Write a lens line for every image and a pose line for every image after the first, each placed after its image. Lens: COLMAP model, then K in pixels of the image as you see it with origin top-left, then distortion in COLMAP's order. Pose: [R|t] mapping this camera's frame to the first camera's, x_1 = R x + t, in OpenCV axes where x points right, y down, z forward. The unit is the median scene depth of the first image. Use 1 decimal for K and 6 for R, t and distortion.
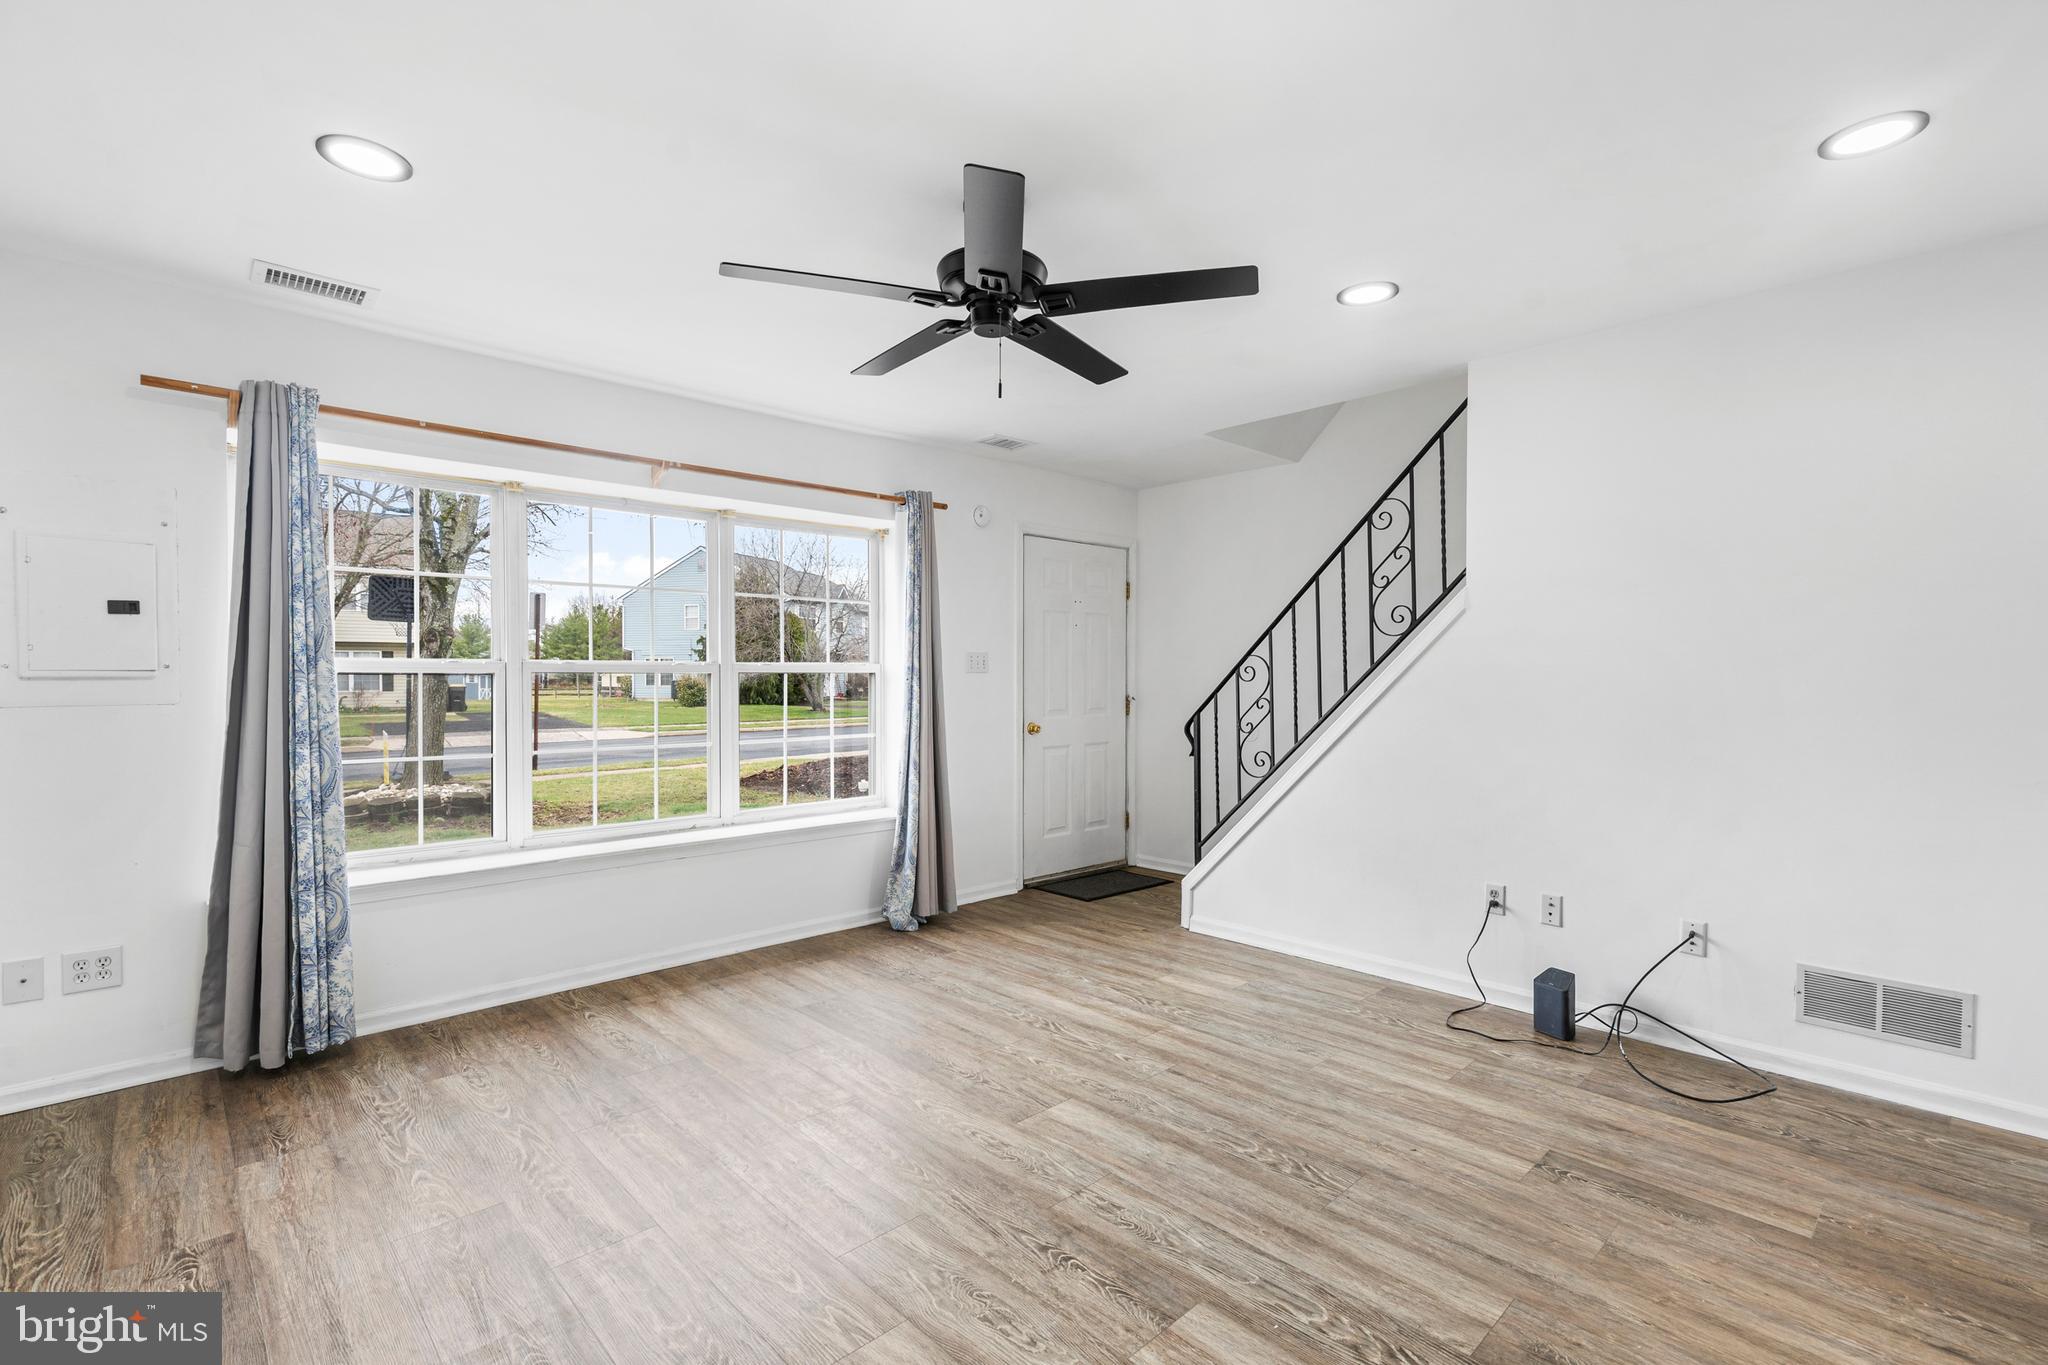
lens RADIAL K [[934.6, 0, 1013.0], [0, 934.6, 680.3], [0, 0, 1]] dist [-0.000689, 0.000927]
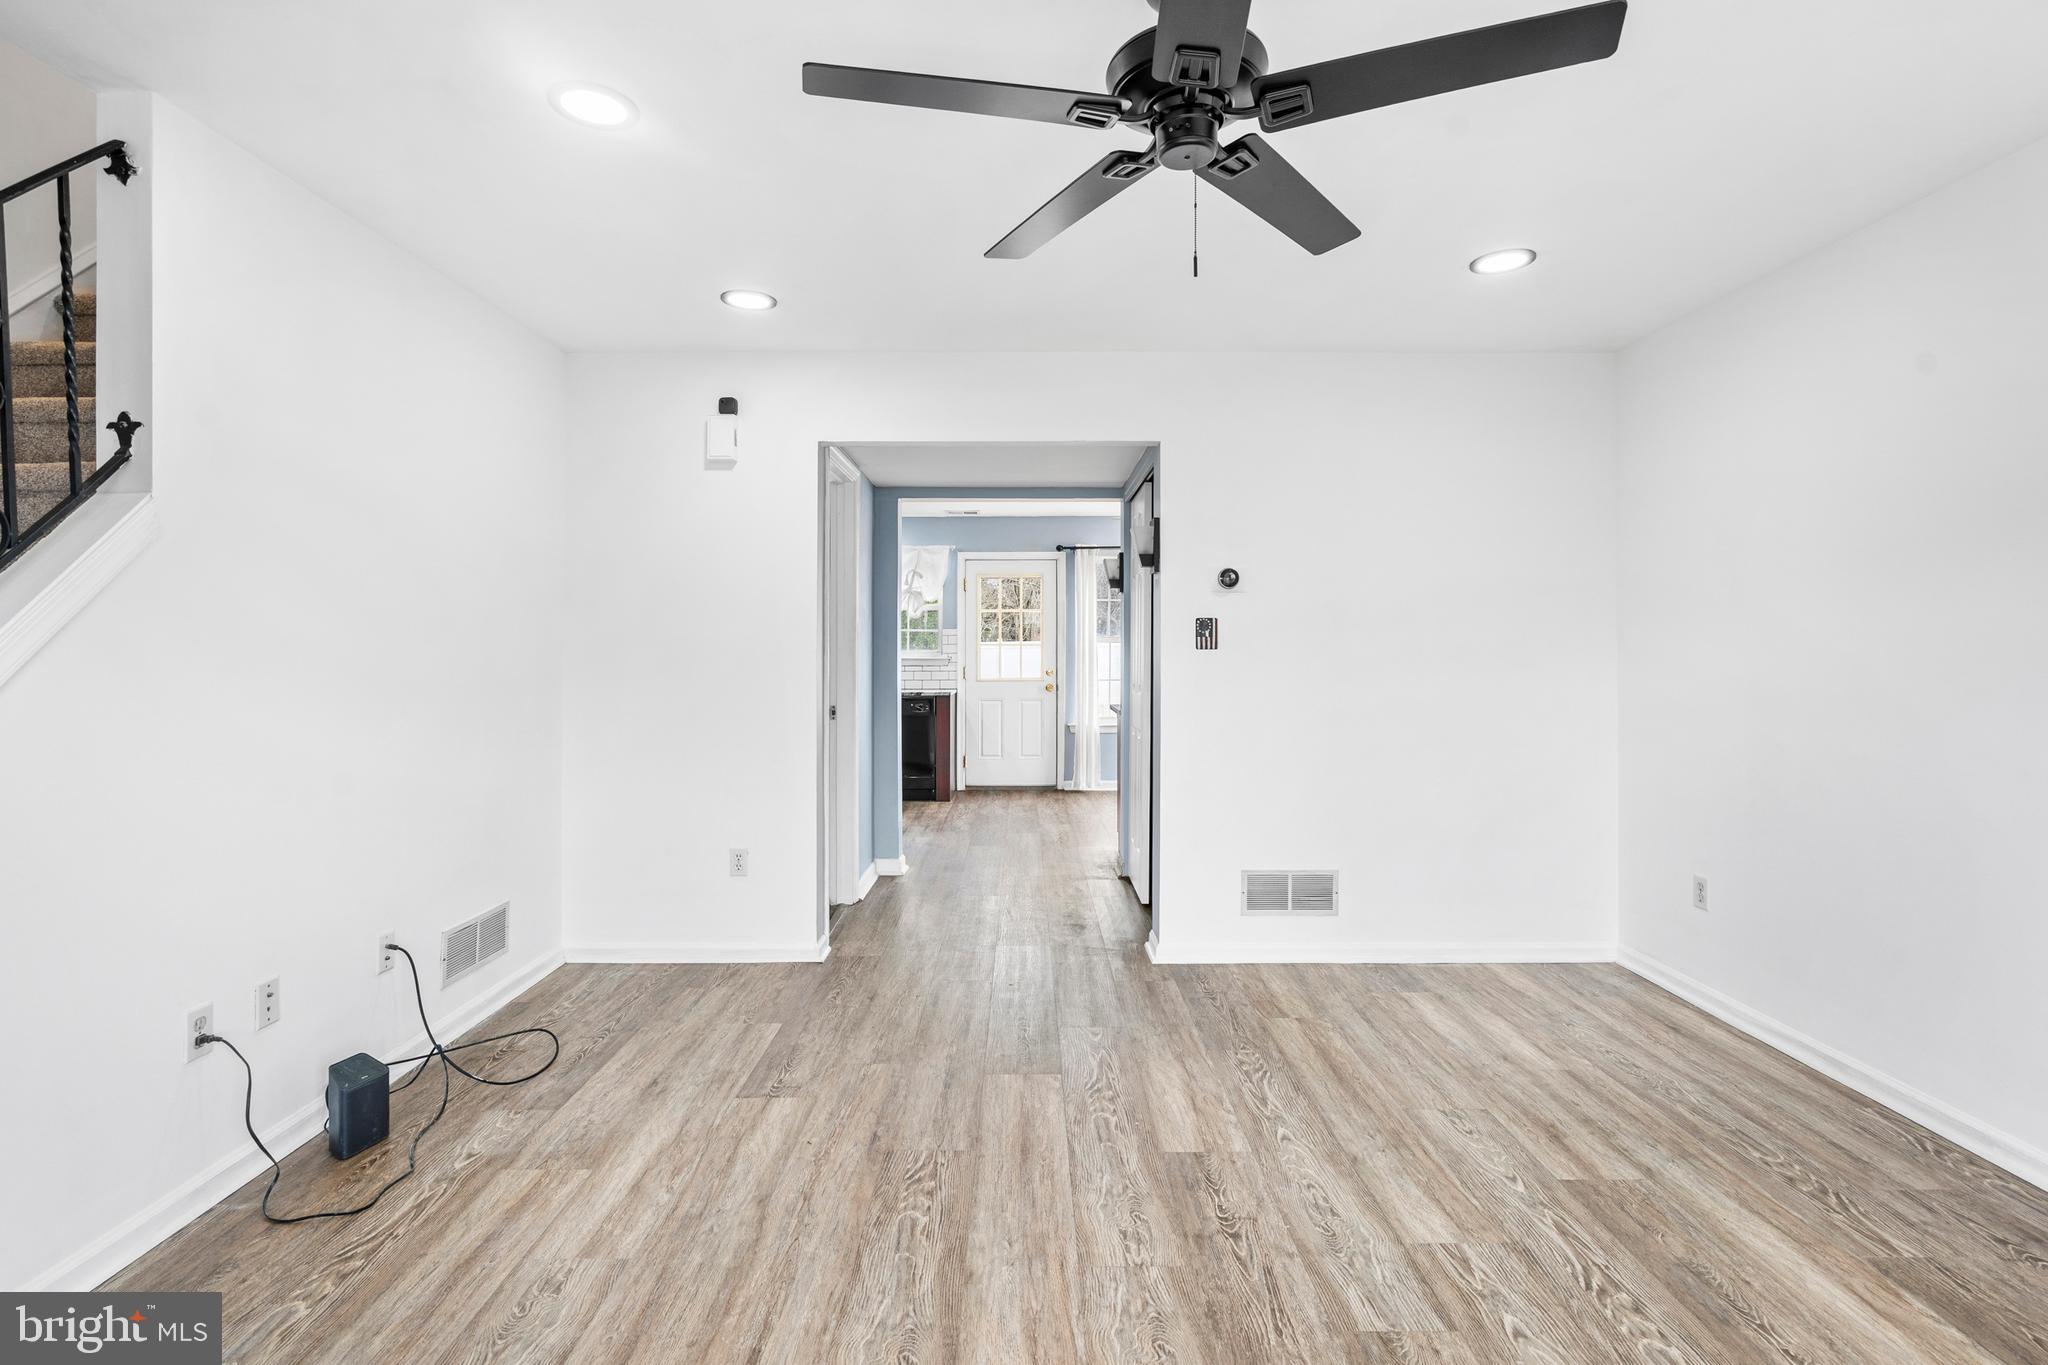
lens RADIAL K [[949.9, 0, 1031.6], [0, 949.9, 656.6], [0, 0, 1]] dist [0.001410, 0.001229]
pose [[-0.736737, -0.002321, 0.676176, -0.301937], [0.010030, 0.999847, 0.014360, -0.007670], [-0.676105, 0.017362, -0.736601, 1.173003]]
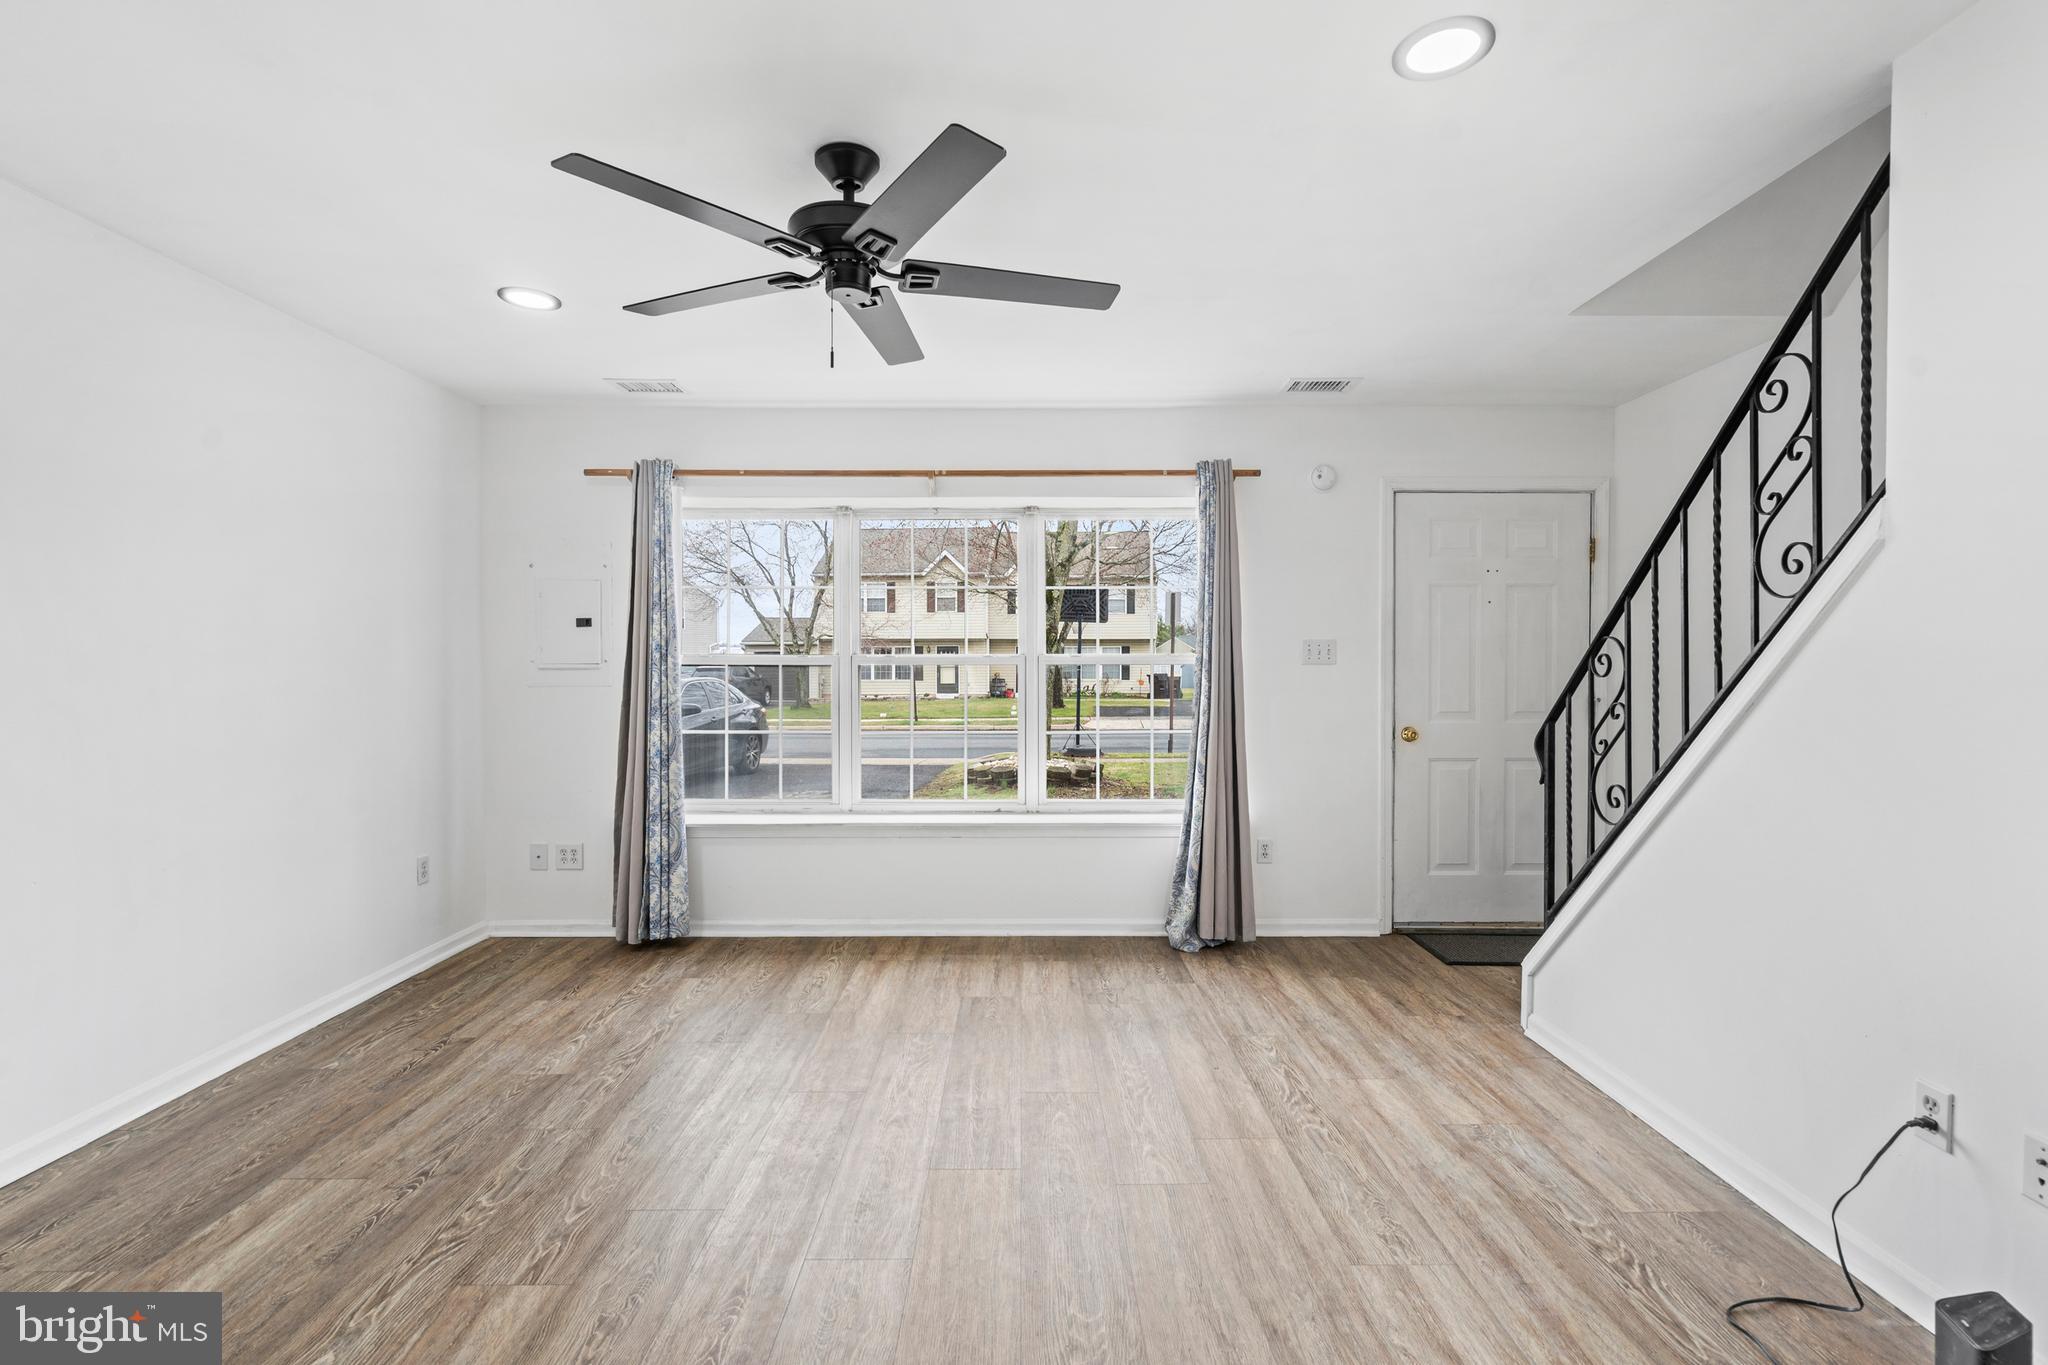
lens RADIAL K [[935.9, 0, 1019.9], [0, 935.9, 670.2], [0, 0, 1]] dist [-0.004055, 0.000845]
pose [[0.730973, 0.002913, -0.682400, 0.541340], [-0.004090, 0.999992, -0.000113, -0.002565], [0.682394, 0.002874, 0.730979, 0.325097]]
